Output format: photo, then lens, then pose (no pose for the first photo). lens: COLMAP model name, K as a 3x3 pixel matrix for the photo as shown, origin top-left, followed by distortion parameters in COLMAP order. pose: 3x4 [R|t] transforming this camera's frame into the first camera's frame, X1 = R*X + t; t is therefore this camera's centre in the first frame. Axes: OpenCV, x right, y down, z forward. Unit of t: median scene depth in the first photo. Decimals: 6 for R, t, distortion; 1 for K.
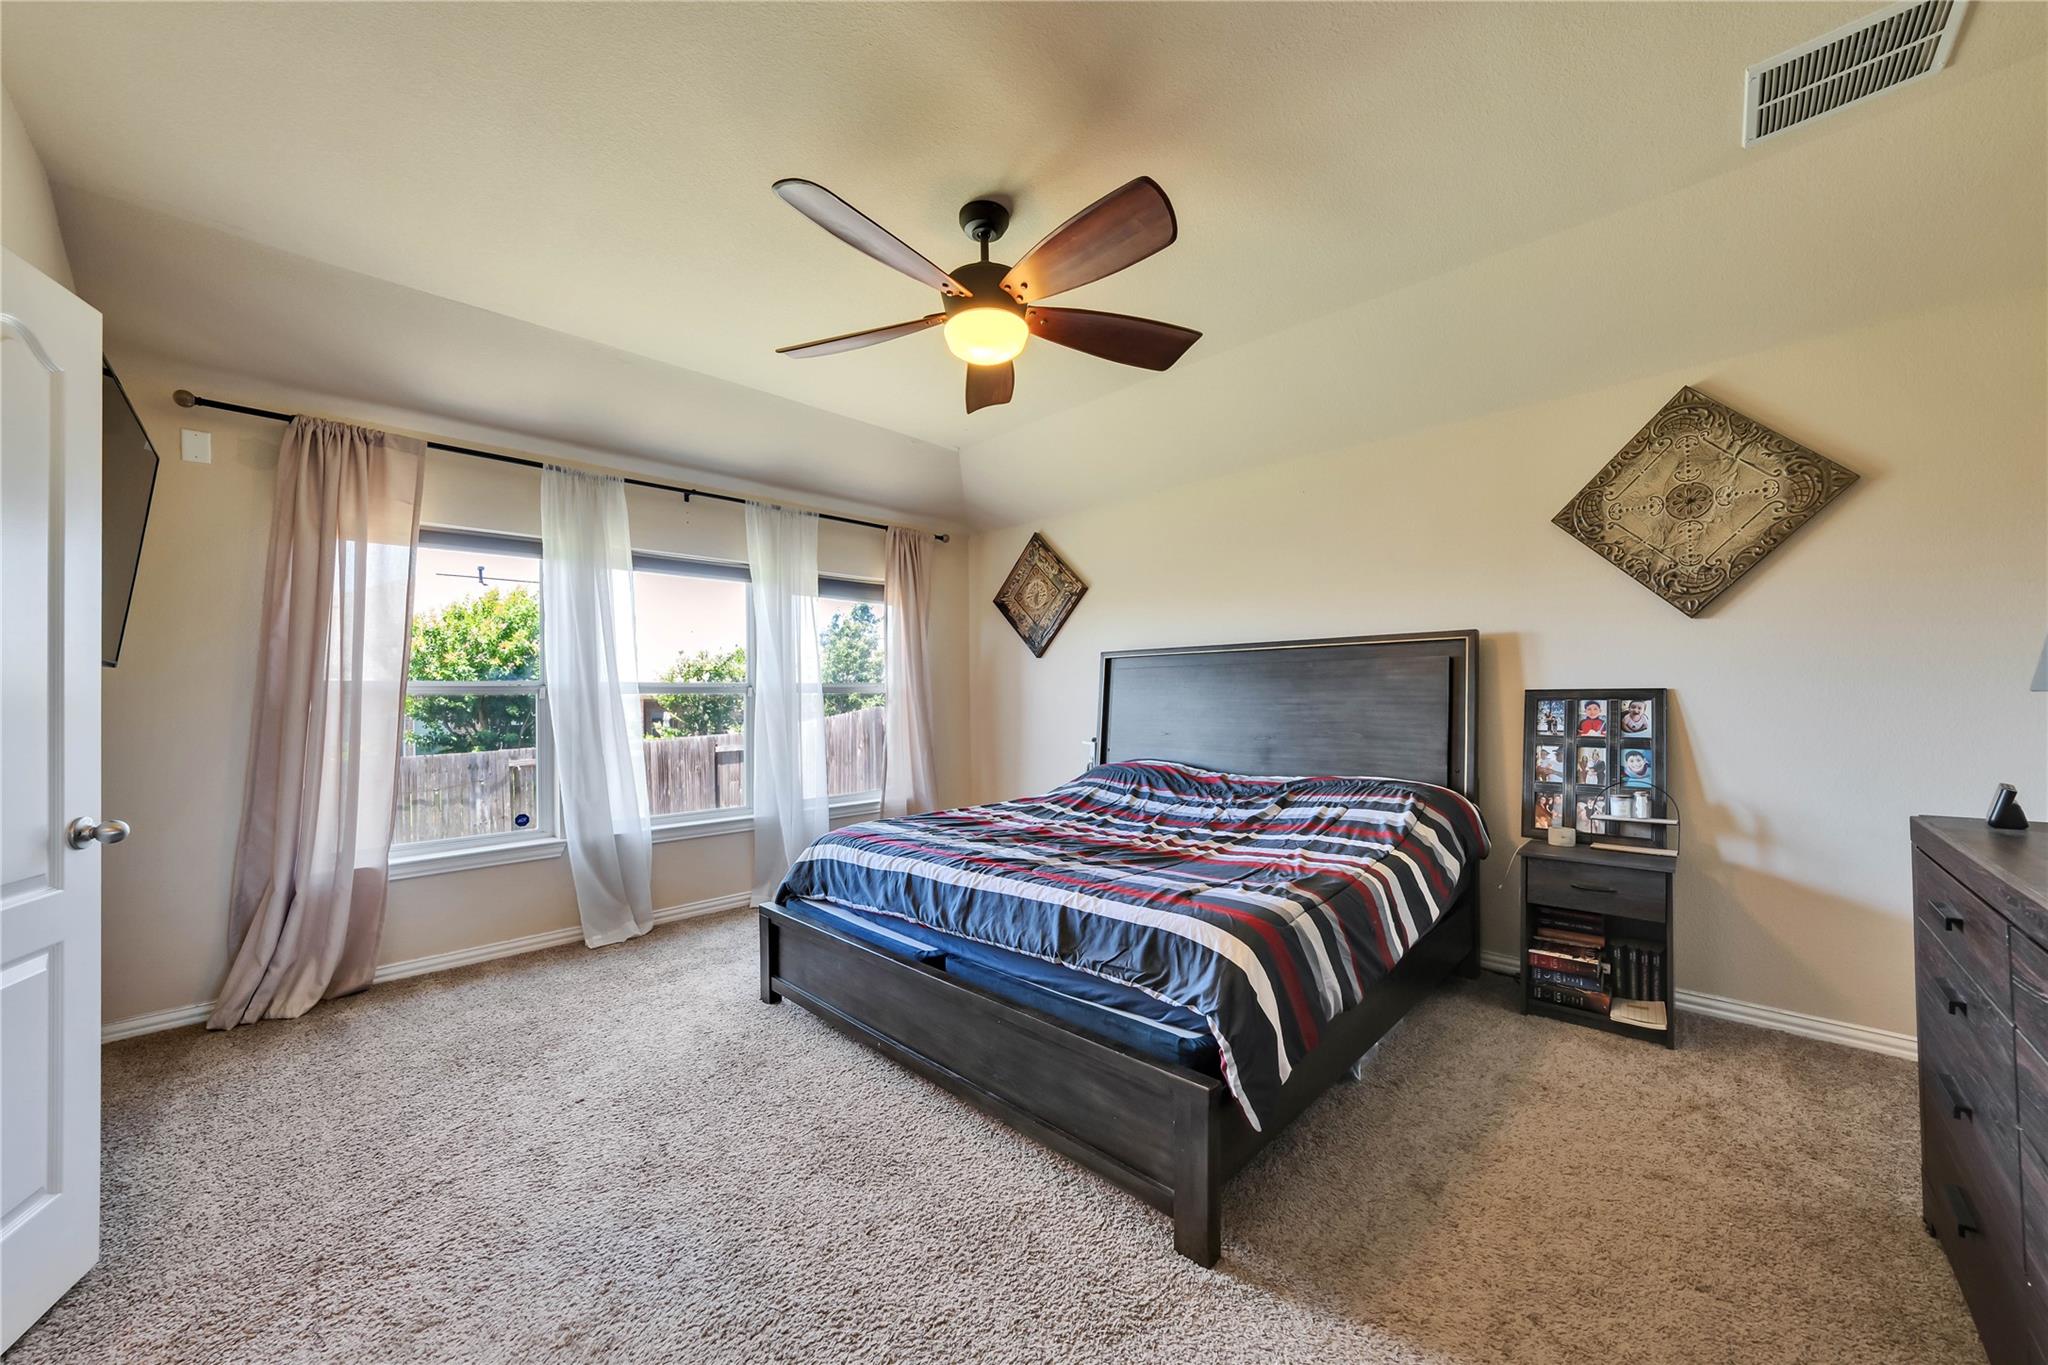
lens RADIAL K [[752.2, 0, 1032.2], [0, 752.2, 700.6], [0, 0, 1]] dist [-0.023558, 0.000134]
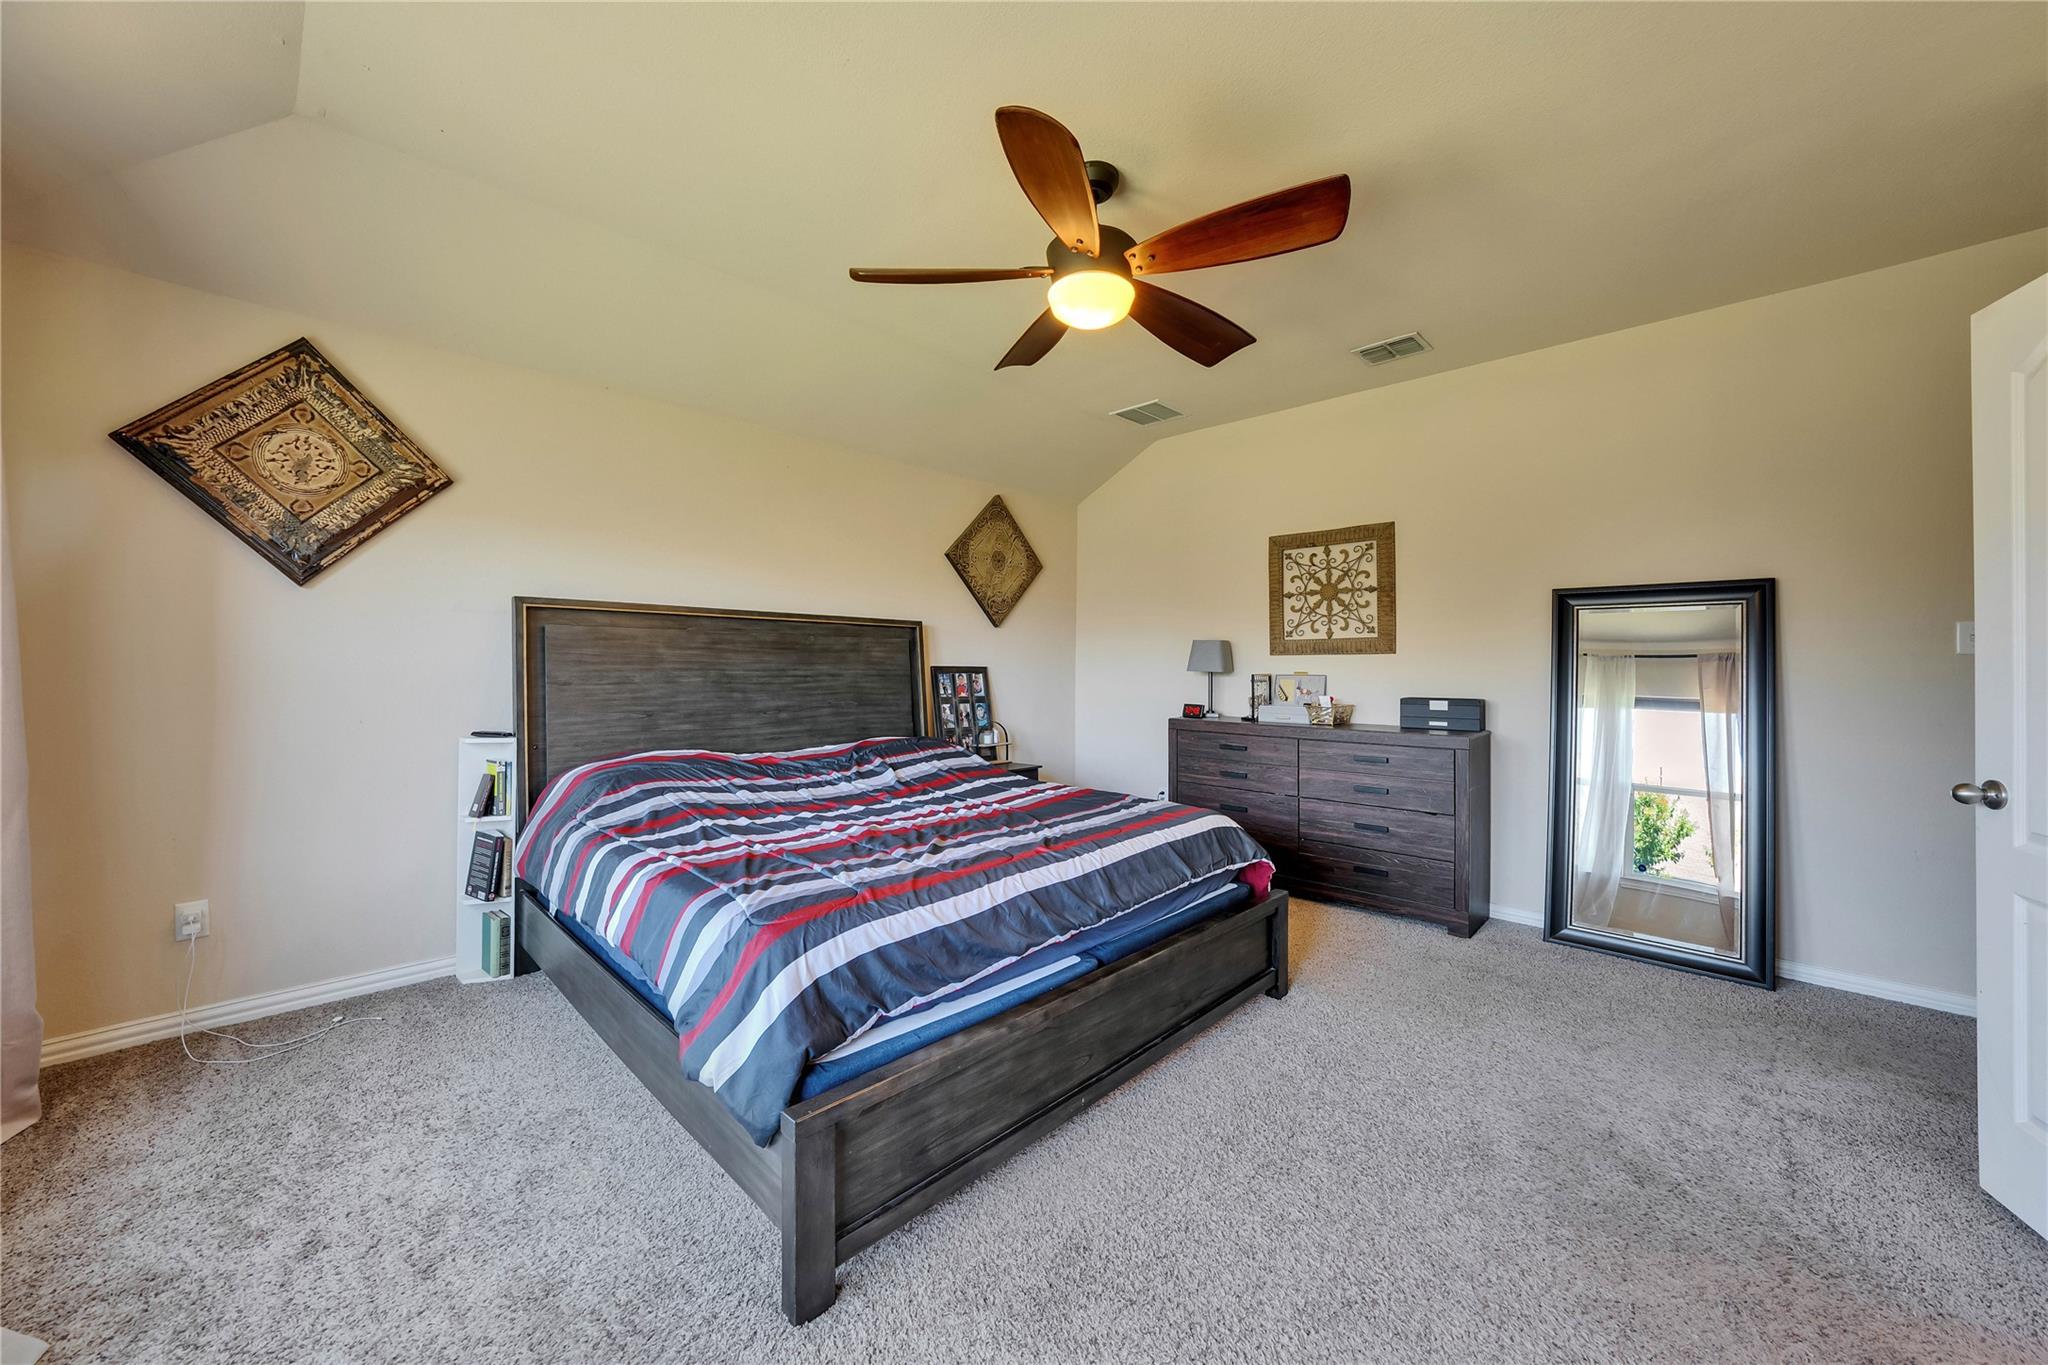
lens RADIAL K [[738.0, 0, 1019.0], [0, 738.0, 675.9], [0, 0, 1]] dist [-0.000977, 0.000216]
pose [[0.006543, -0.000182, 0.999979, -0.801605], [0.001230, 0.999999, 0.000174, 0.004626], [-0.999978, 0.001229, 0.006543, 0.861842]]
